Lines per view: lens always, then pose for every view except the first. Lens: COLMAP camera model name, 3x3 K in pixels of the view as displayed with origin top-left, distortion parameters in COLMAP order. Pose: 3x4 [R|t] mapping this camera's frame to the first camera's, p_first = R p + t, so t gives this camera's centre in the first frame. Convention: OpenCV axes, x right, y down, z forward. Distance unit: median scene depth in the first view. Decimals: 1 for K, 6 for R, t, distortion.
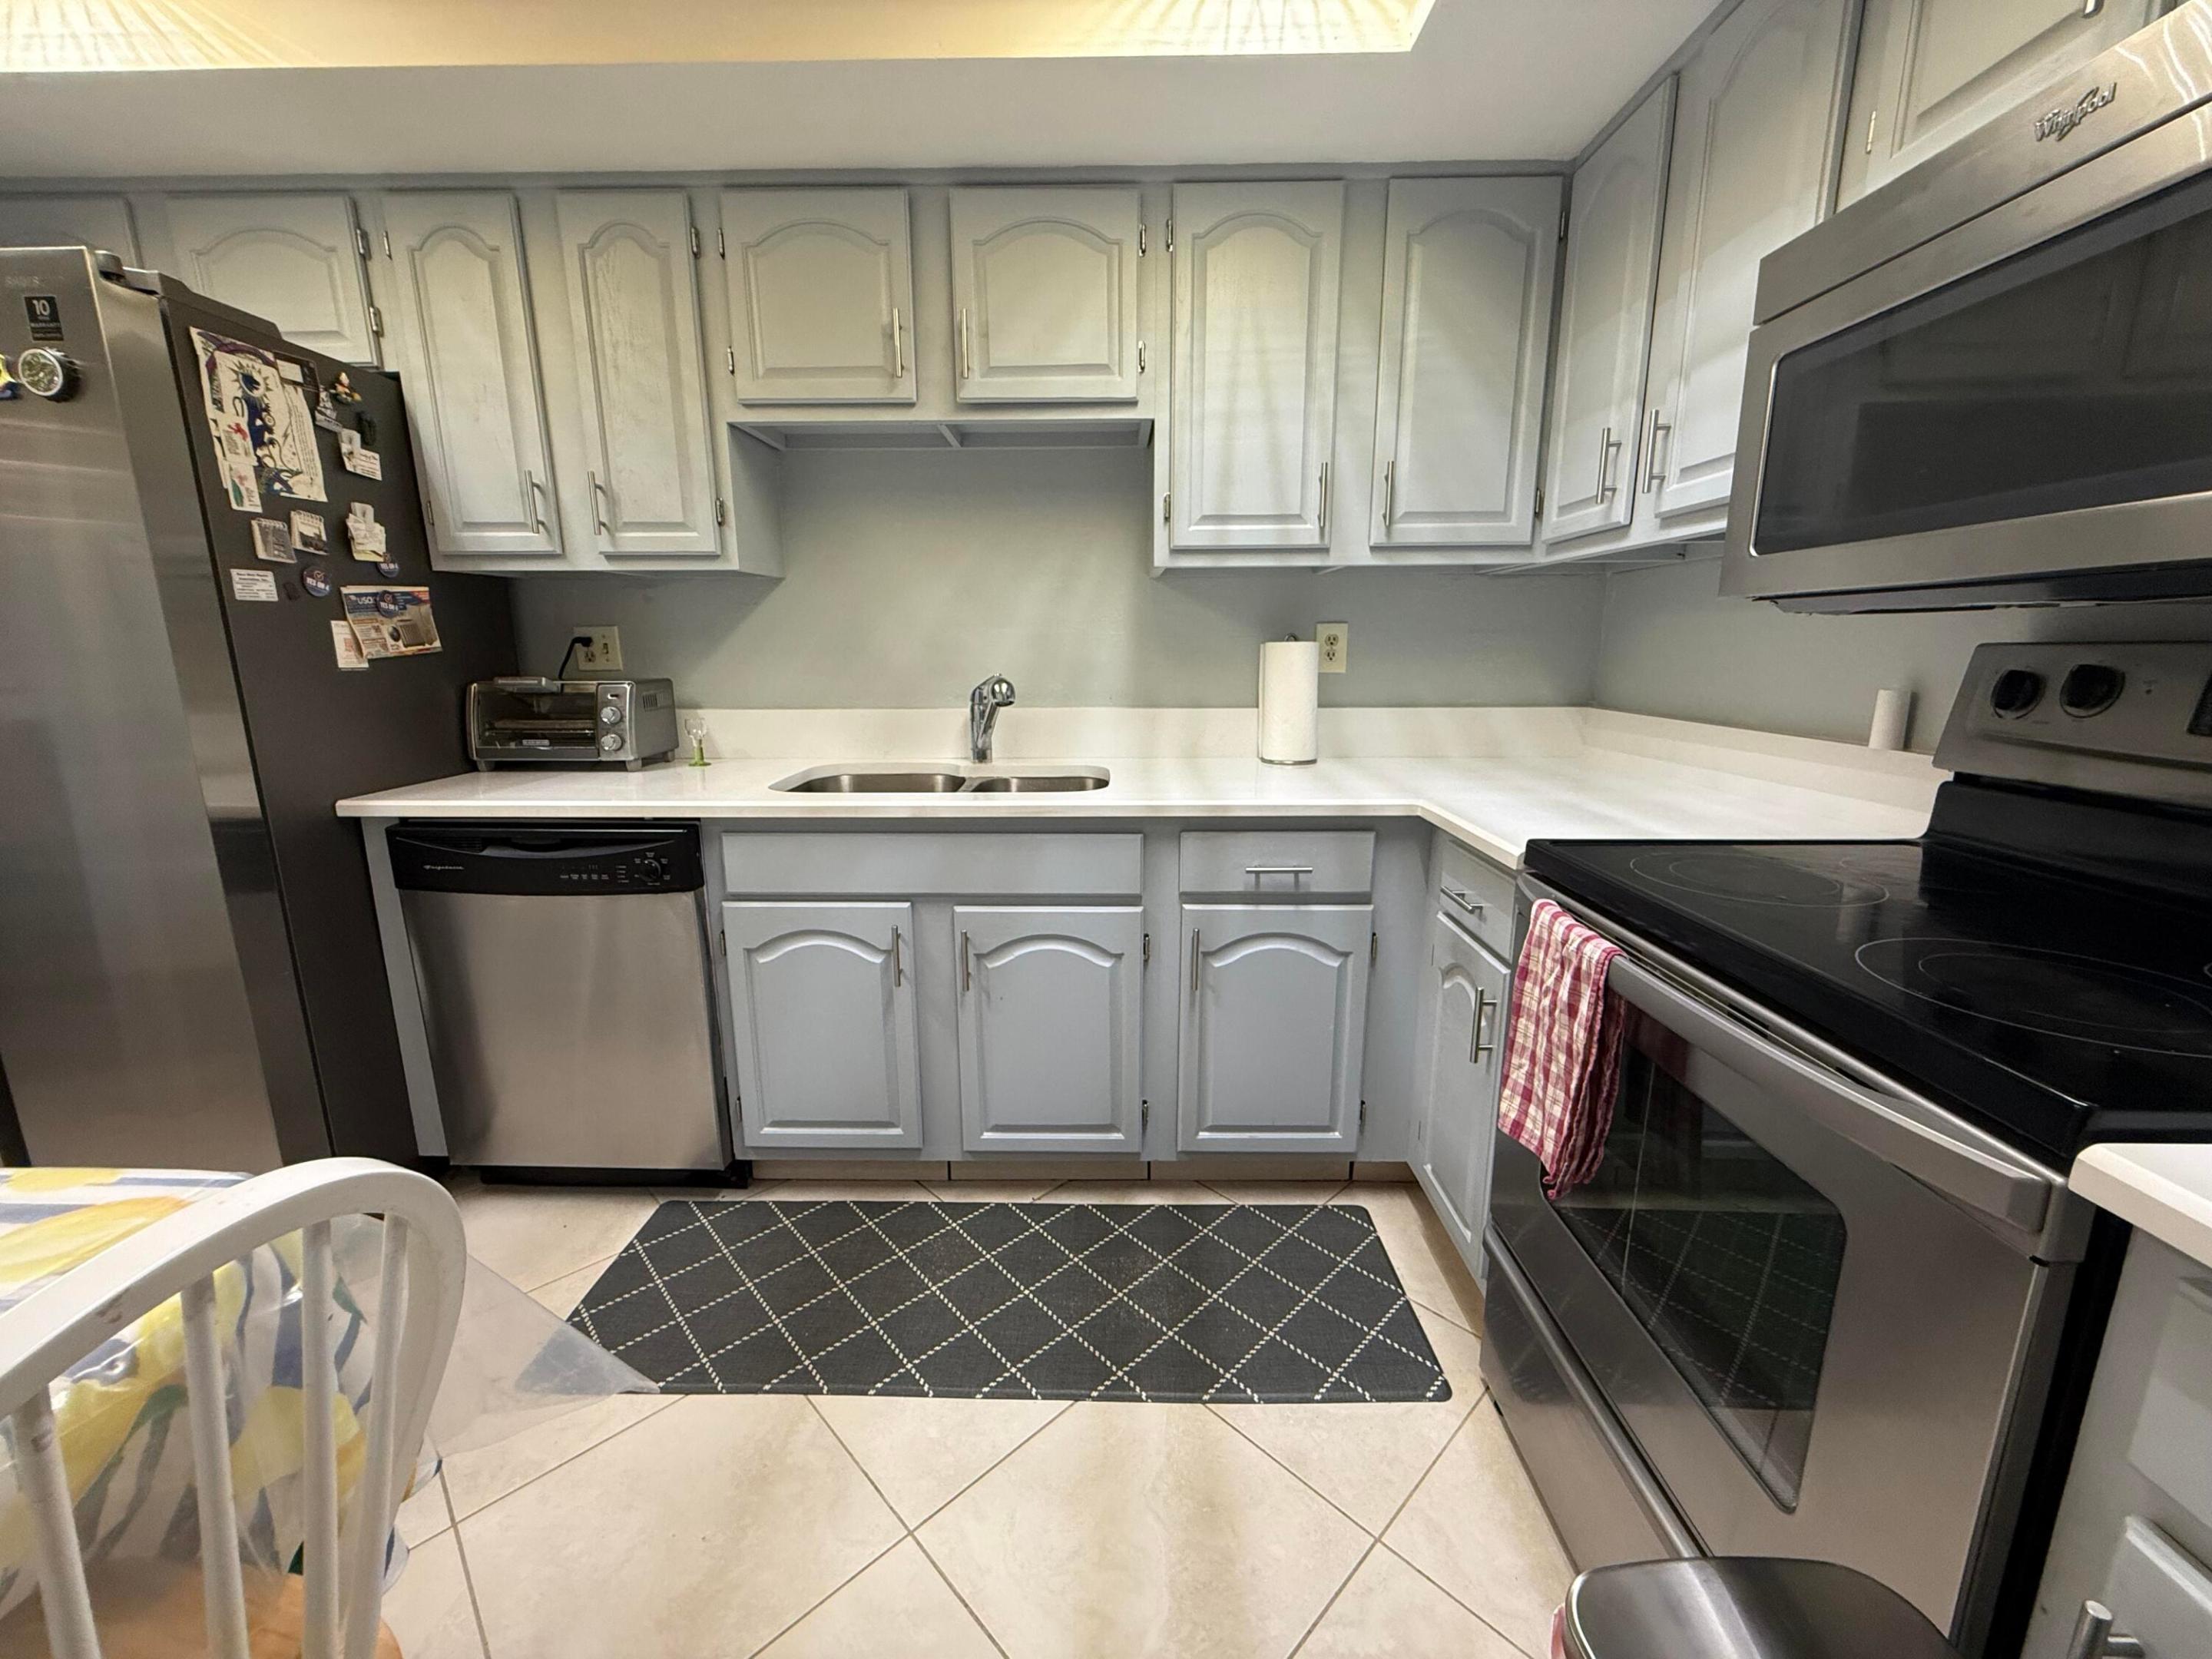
lens RADIAL K [[882.6, 0, 1097.6], [0, 882.6, 829.0], [0, 0, 1]] dist [-0.000172, -0.000245]
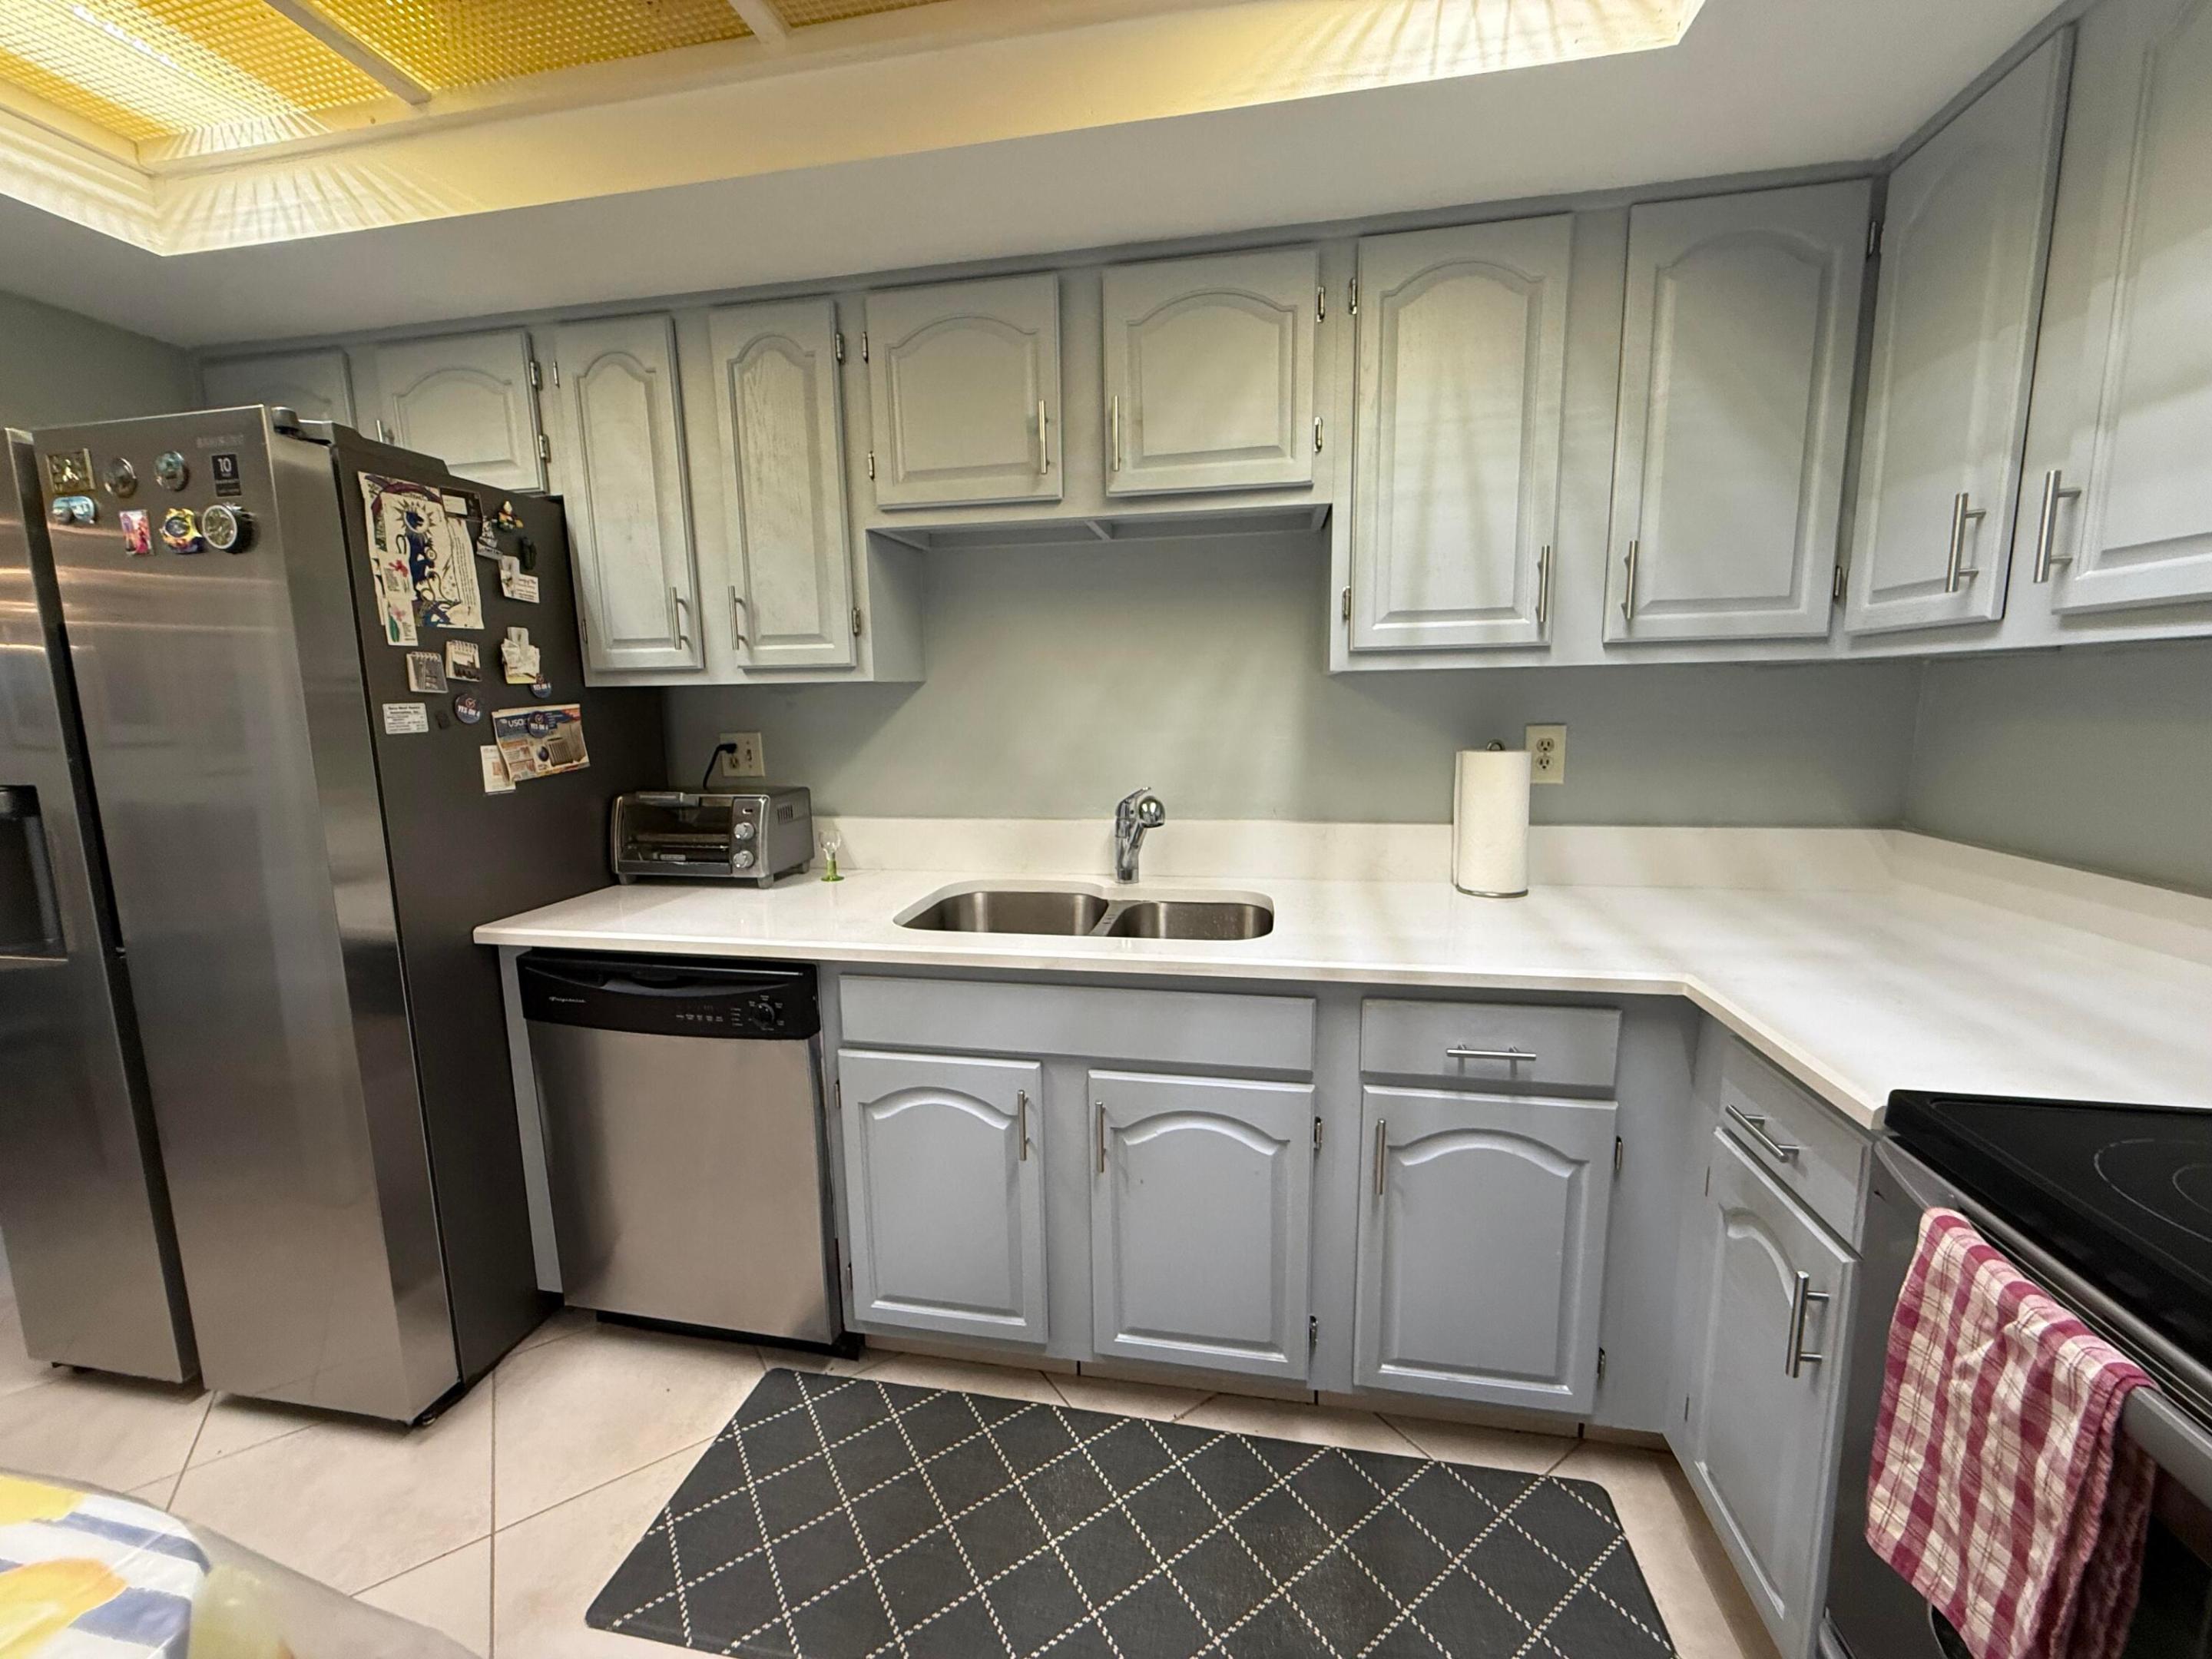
lens RADIAL K [[882.6, 0, 1097.6], [0, 882.6, 829.0], [0, 0, 1]] dist [-0.000172, -0.000245]
pose [[0.984921, 0.013362, -0.172487, -0.008799], [-0.023031, 0.998265, -0.054182, -0.101069], [0.171464, 0.057338, 0.983520, 0.139709]]
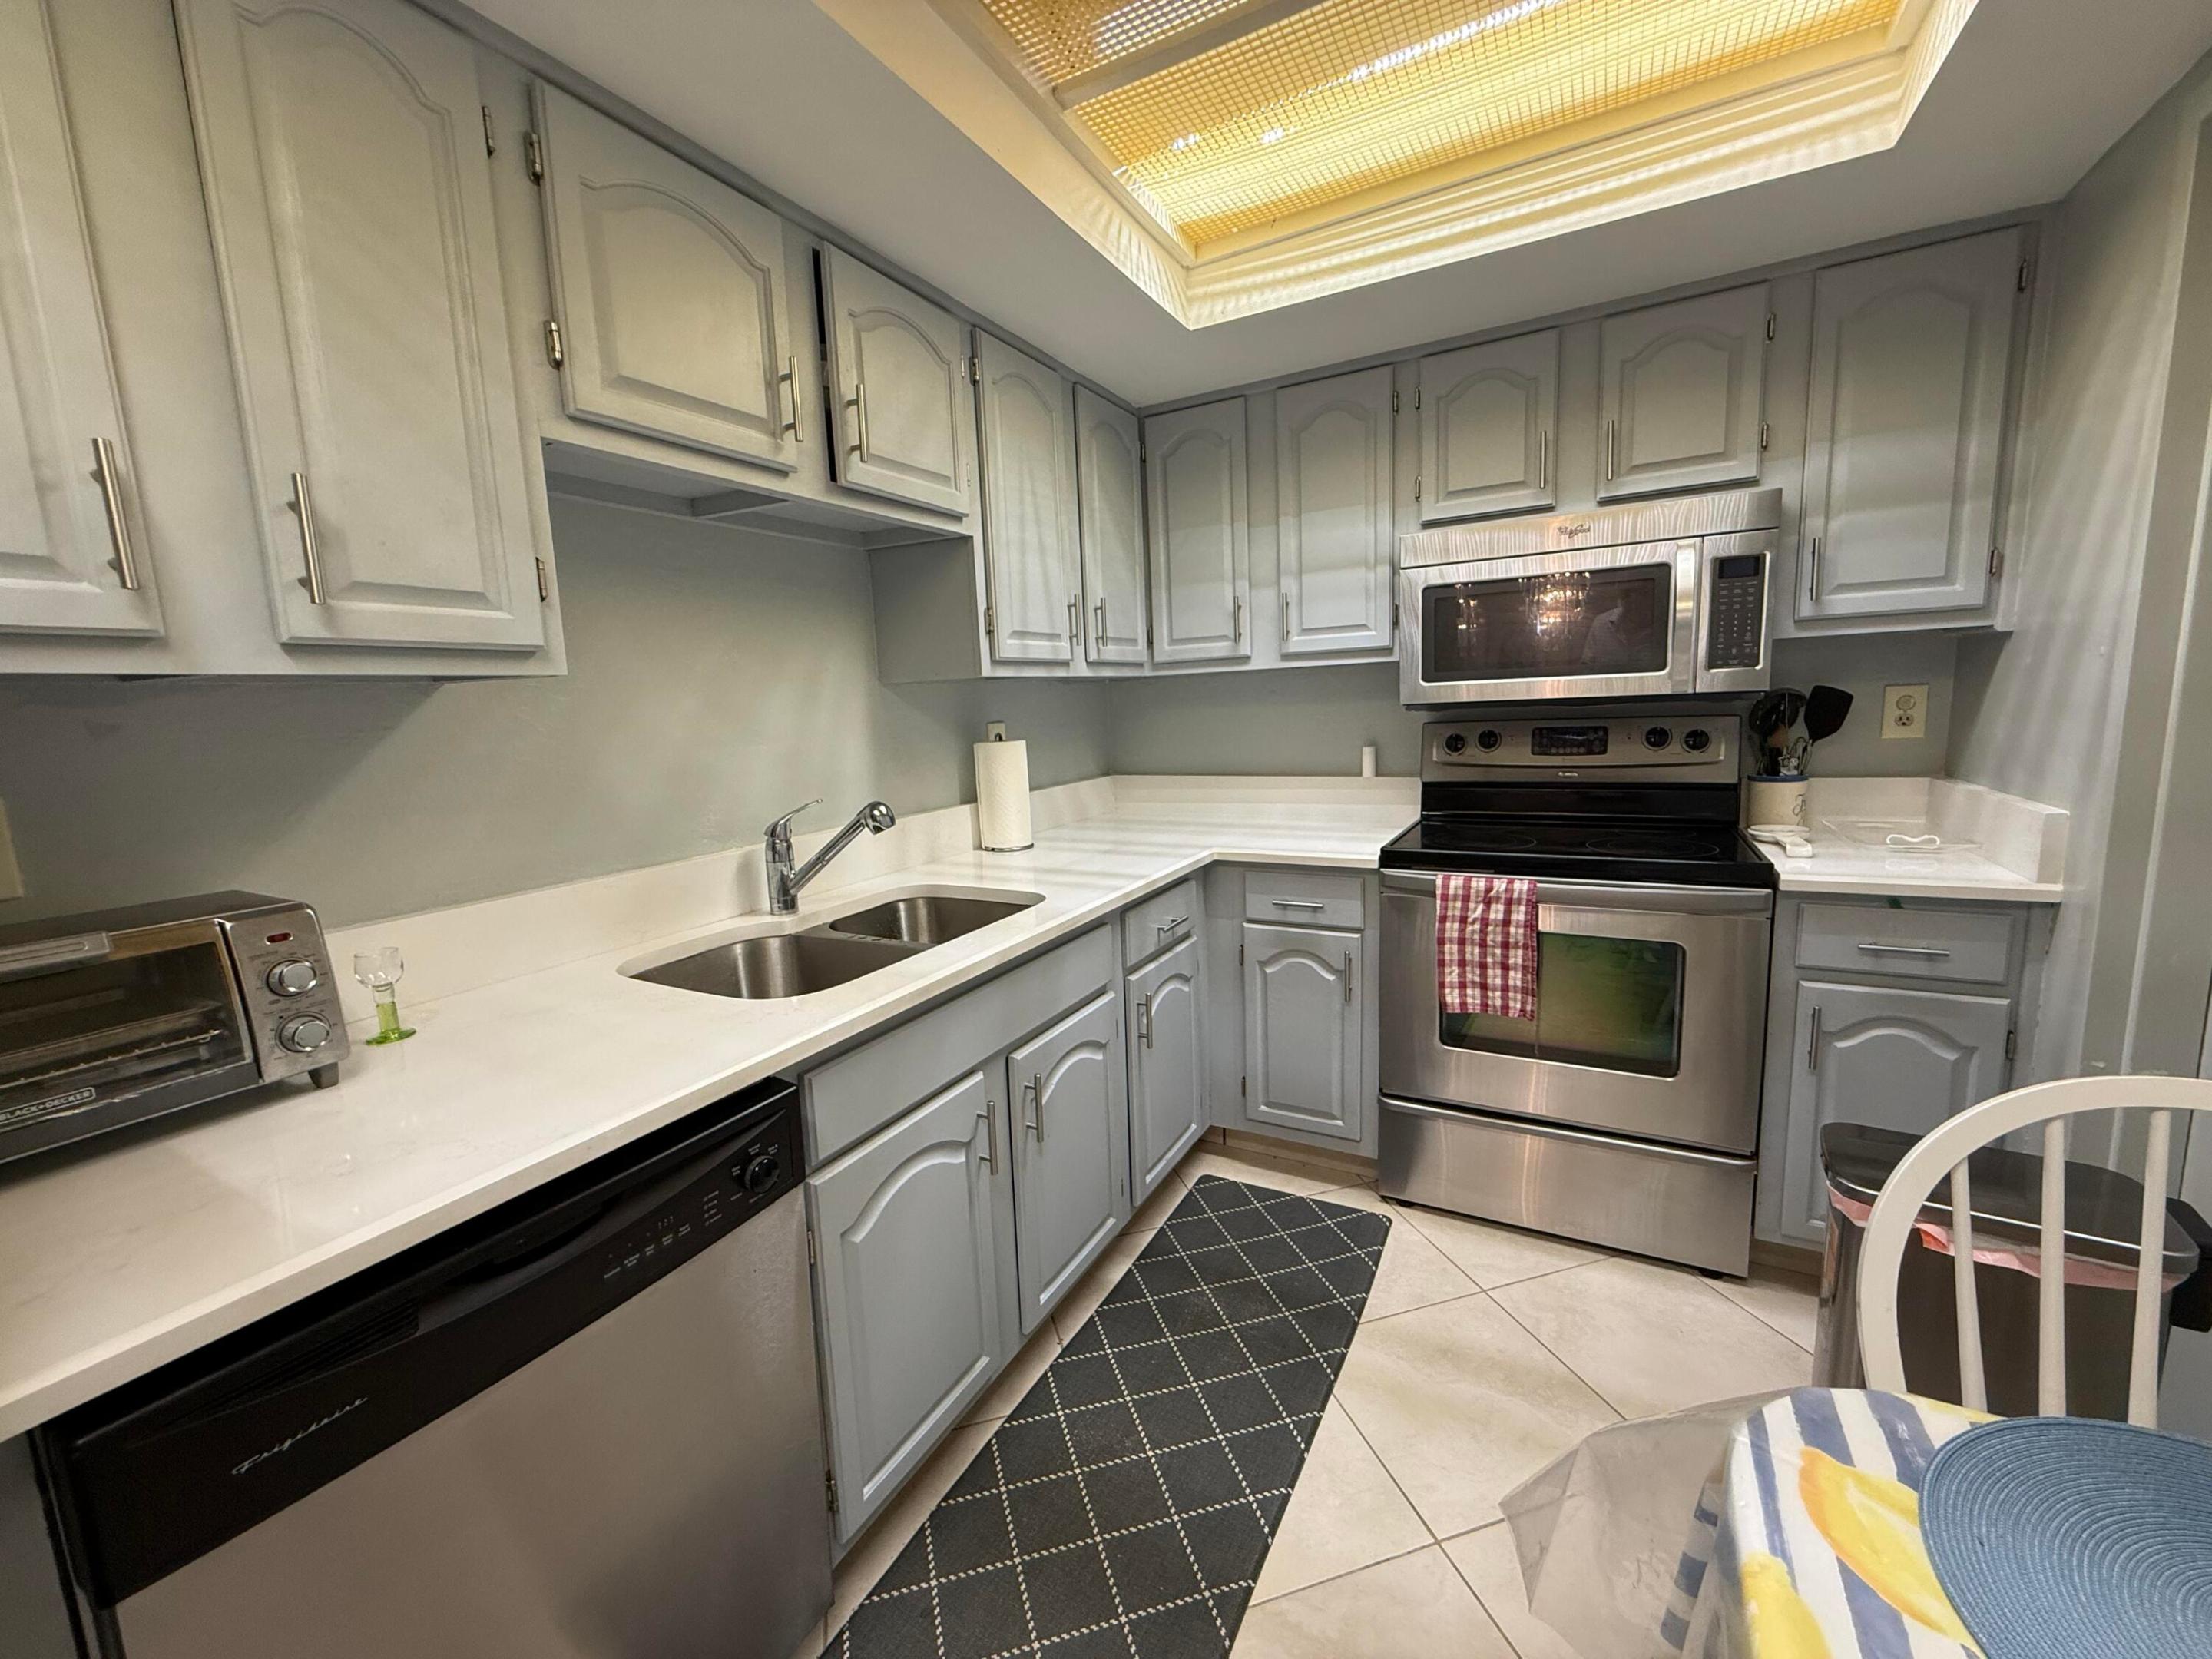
lens RADIAL K [[882.6, 0, 1097.6], [0, 882.6, 829.0], [0, 0, 1]] dist [-0.000172, -0.000245]
pose [[0.468650, -0.143559, 0.871641, -0.856521], [0.221458, 0.974291, 0.041395, -0.150247], [-0.855175, 0.173632, 0.488393, 0.455754]]
